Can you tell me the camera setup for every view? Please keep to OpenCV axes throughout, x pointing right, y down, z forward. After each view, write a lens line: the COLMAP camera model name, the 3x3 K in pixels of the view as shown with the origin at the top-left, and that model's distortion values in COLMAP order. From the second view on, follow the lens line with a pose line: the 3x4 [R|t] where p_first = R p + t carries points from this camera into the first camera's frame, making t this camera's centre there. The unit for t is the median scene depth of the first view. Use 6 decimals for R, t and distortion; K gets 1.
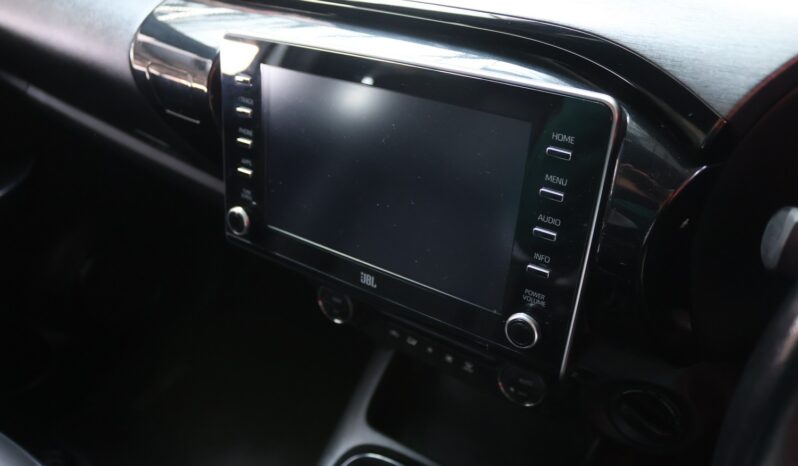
lens RADIAL K [[582.6, 0, 399.0], [0, 582.6, 233.0], [0, 0, 1]] dist [-0.054853, -0.001339]
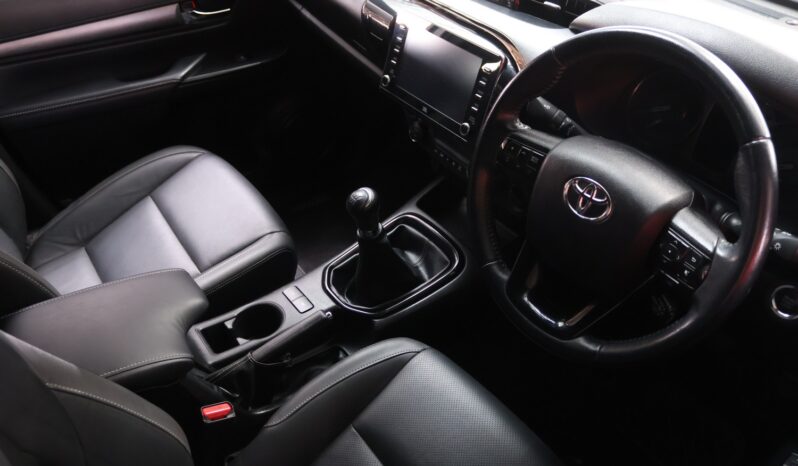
lens RADIAL K [[582.6, 0, 399.0], [0, 582.6, 233.0], [0, 0, 1]] dist [-0.054853, -0.001339]
pose [[0.935662, 0.285434, -0.207517, 0.497258], [-0.275360, 0.958289, 0.076545, 0.407357], [0.220710, -0.014479, 0.975232, -1.484245]]
